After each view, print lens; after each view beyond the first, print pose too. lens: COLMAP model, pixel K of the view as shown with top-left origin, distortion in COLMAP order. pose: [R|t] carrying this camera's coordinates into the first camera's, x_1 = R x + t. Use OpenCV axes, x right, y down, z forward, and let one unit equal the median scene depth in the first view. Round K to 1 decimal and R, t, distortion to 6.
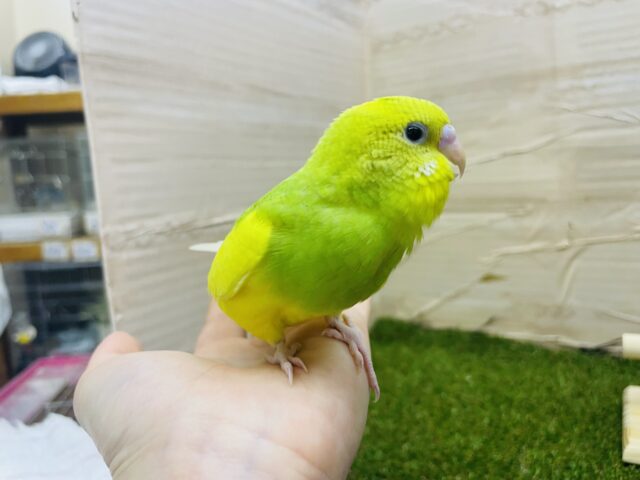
lens RADIAL K [[506.1, 0, 320.0], [0, 506.1, 240.0], [0, 0, 1]] dist [-0.001537, -0.048452]
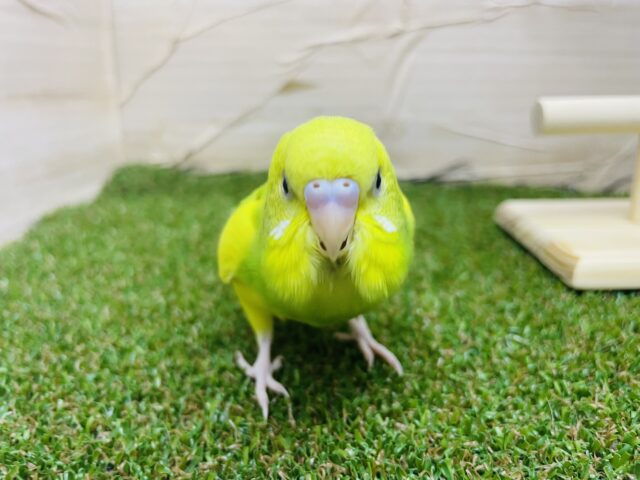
lens RADIAL K [[506.1, 0, 320.0], [0, 506.1, 240.0], [0, 0, 1]] dist [-0.001537, -0.048452]
pose [[0.881390, -0.077712, 0.465953, 0.044394], [0.007341, 0.988510, 0.150979, 0.196124], [-0.472332, -0.129650, 0.871833, 0.416373]]
